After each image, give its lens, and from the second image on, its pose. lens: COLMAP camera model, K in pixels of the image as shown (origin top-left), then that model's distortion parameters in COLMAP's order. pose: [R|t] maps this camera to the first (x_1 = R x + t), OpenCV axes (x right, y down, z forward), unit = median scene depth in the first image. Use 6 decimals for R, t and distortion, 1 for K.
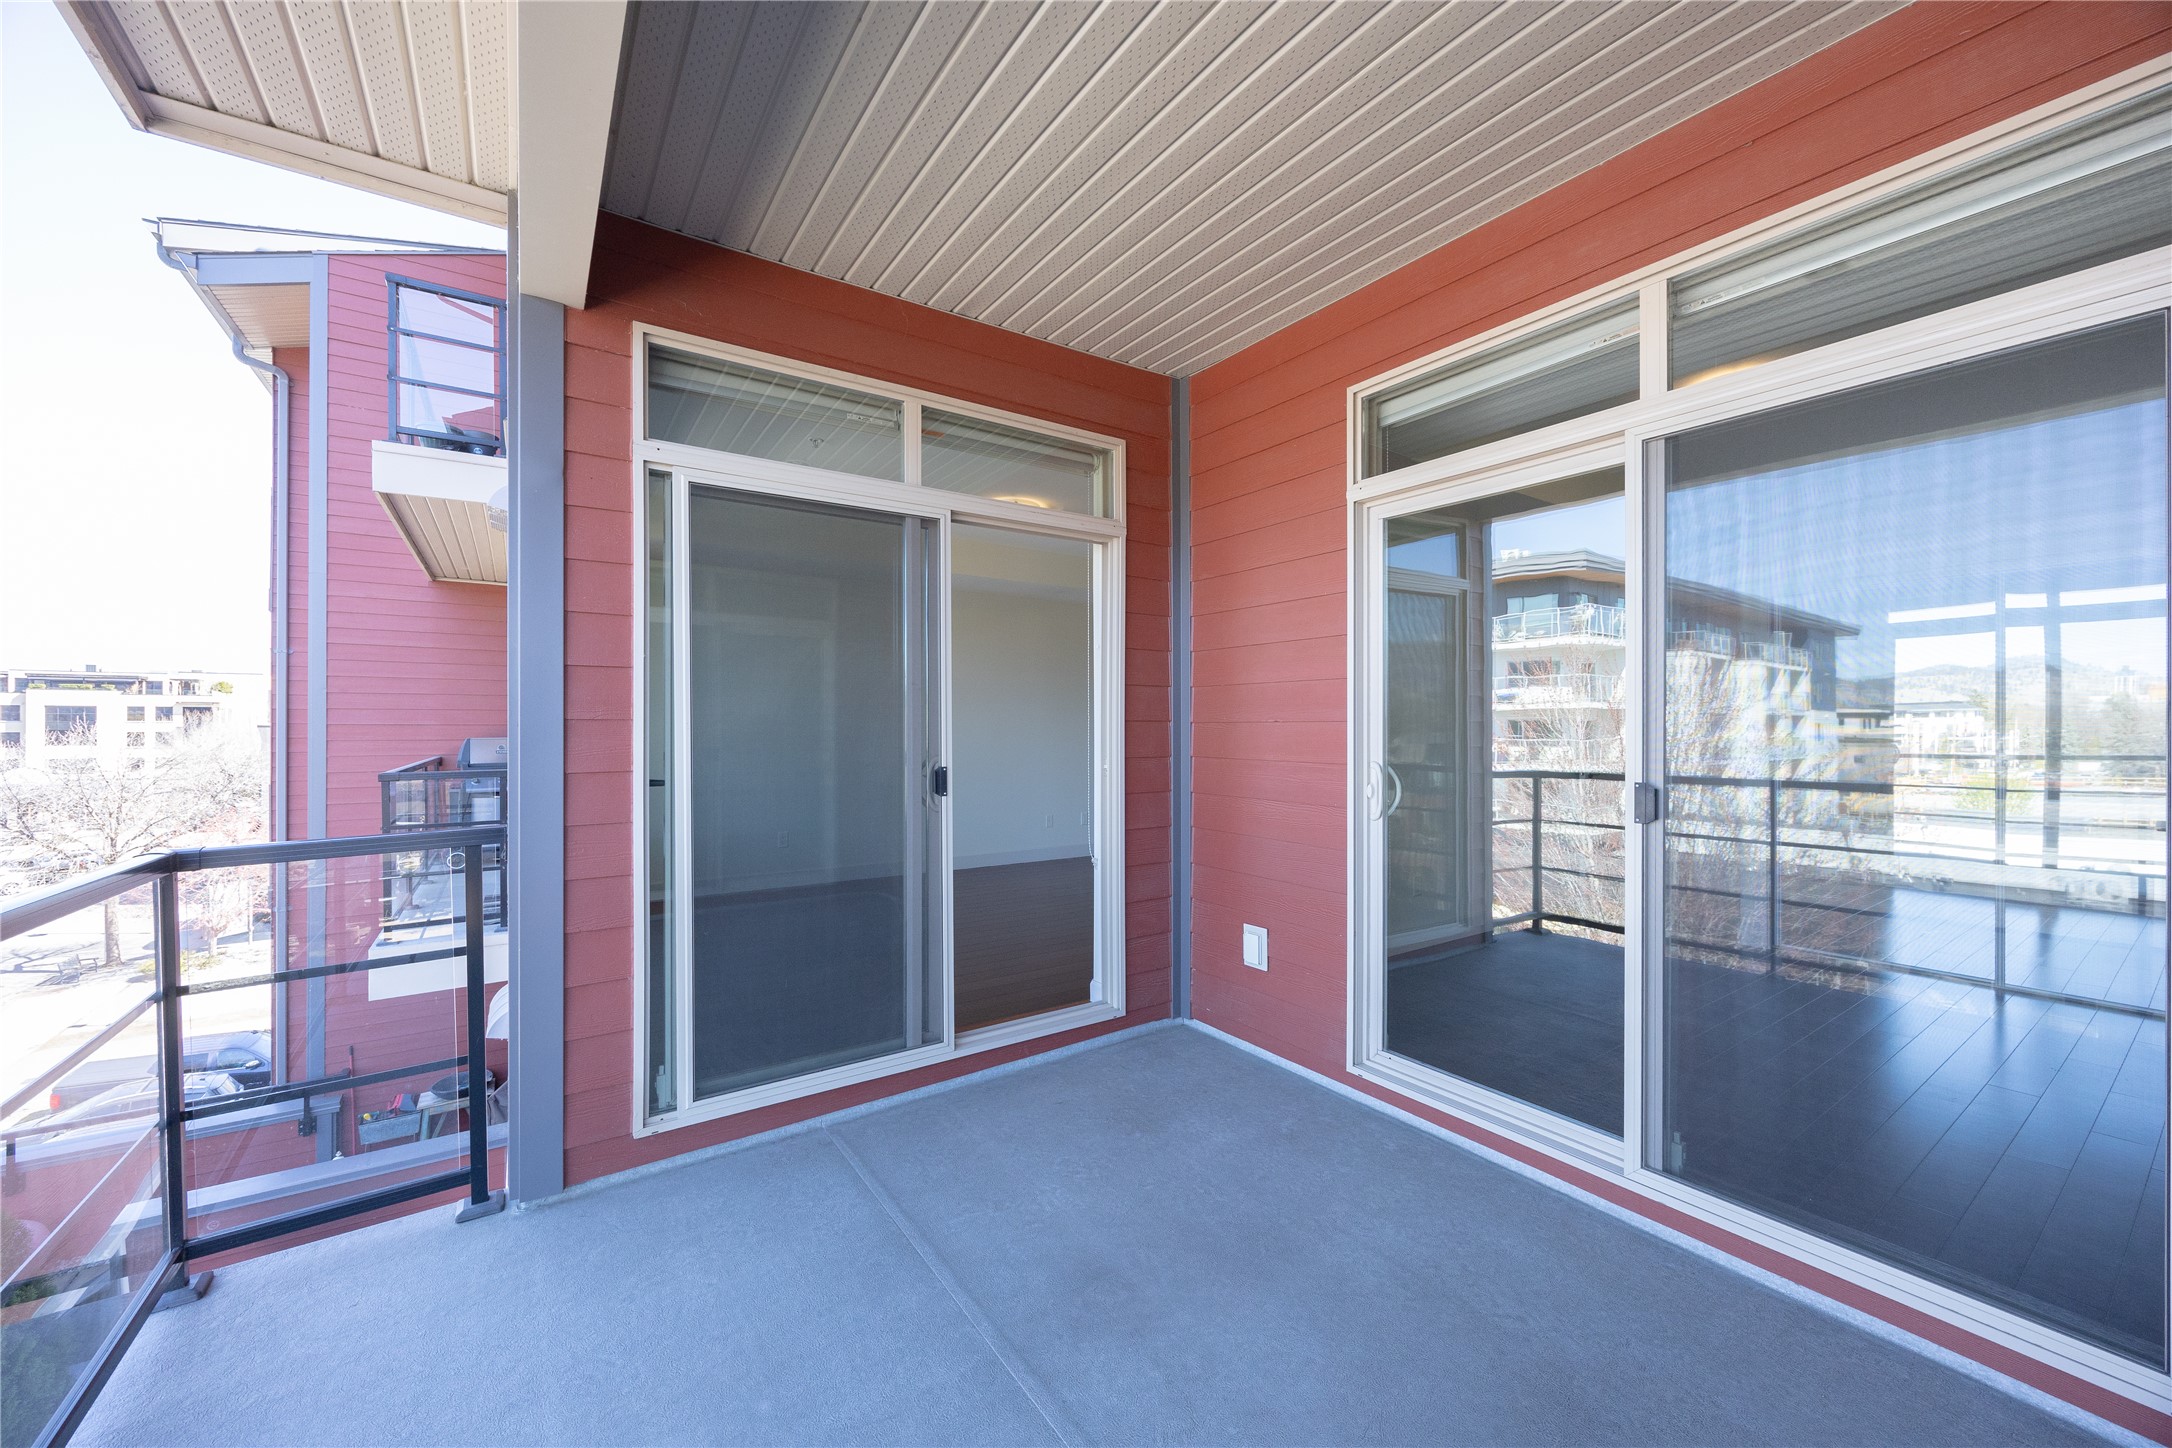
lens RADIAL K [[829.5, 0, 1077.7], [0, 829.5, 736.7], [0, 0, 1]] dist [0.002954, 0.000198]
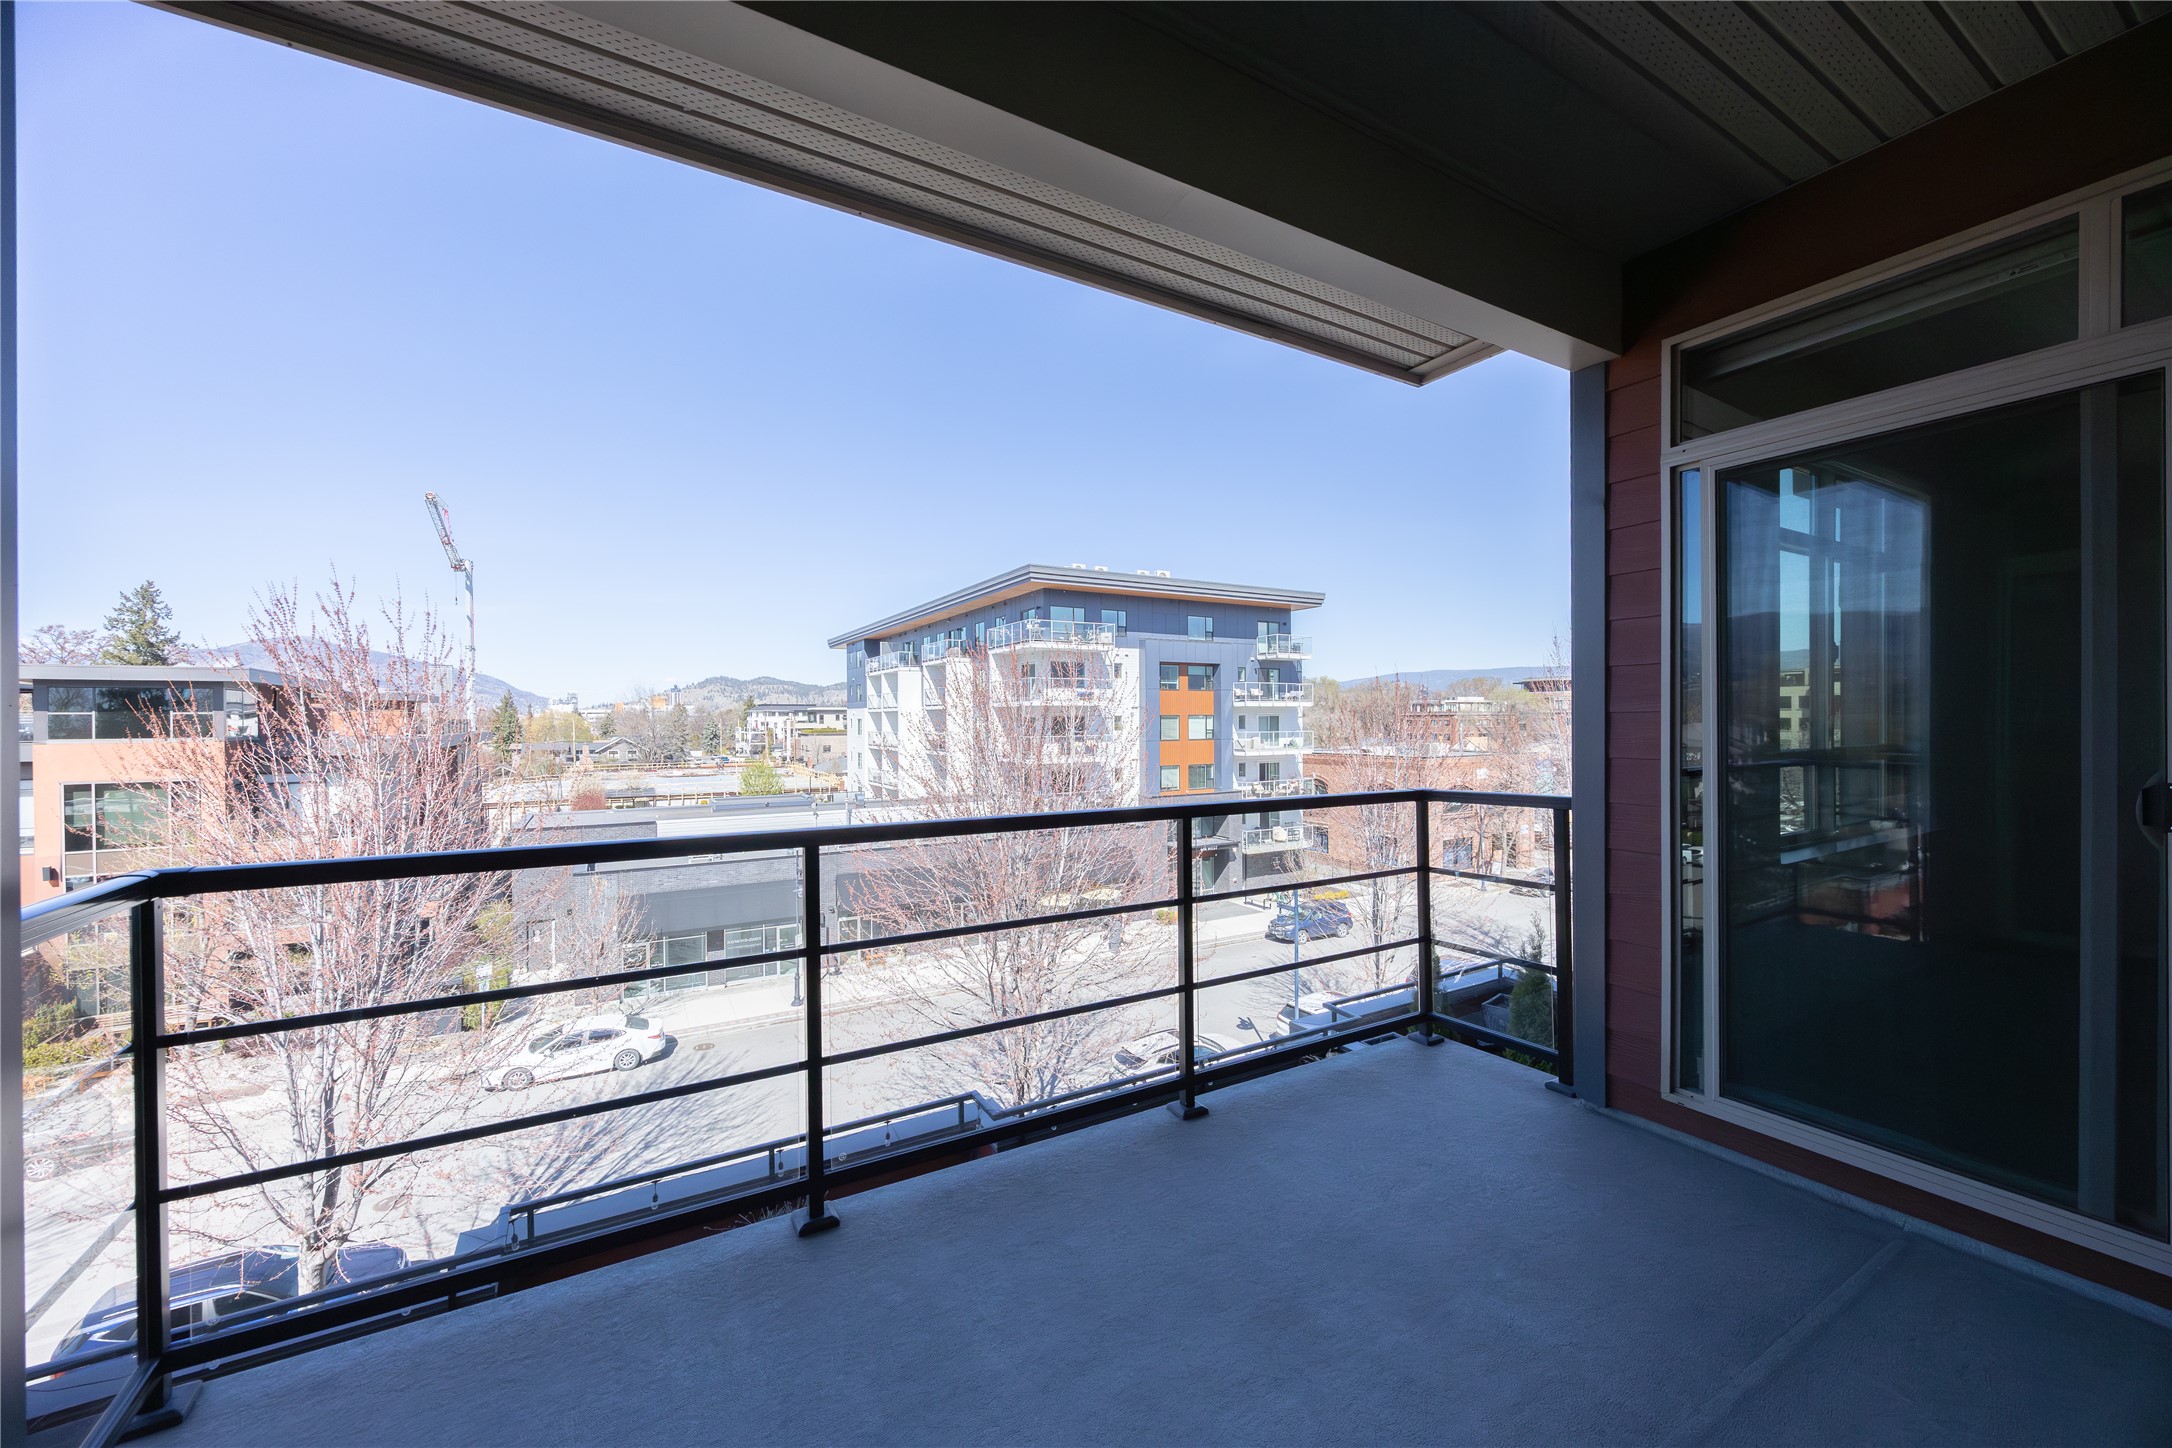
lens RADIAL K [[829.5, 0, 1078.1], [0, 829.5, 722.7], [0, 0, 1]] dist [0.002954, 0.000198]
pose [[-0.068238, 0.008886, -0.997630, 0.579579], [-0.000786, 0.999960, 0.008960, -0.012659], [0.997669, 0.001395, -0.068228, 0.309207]]
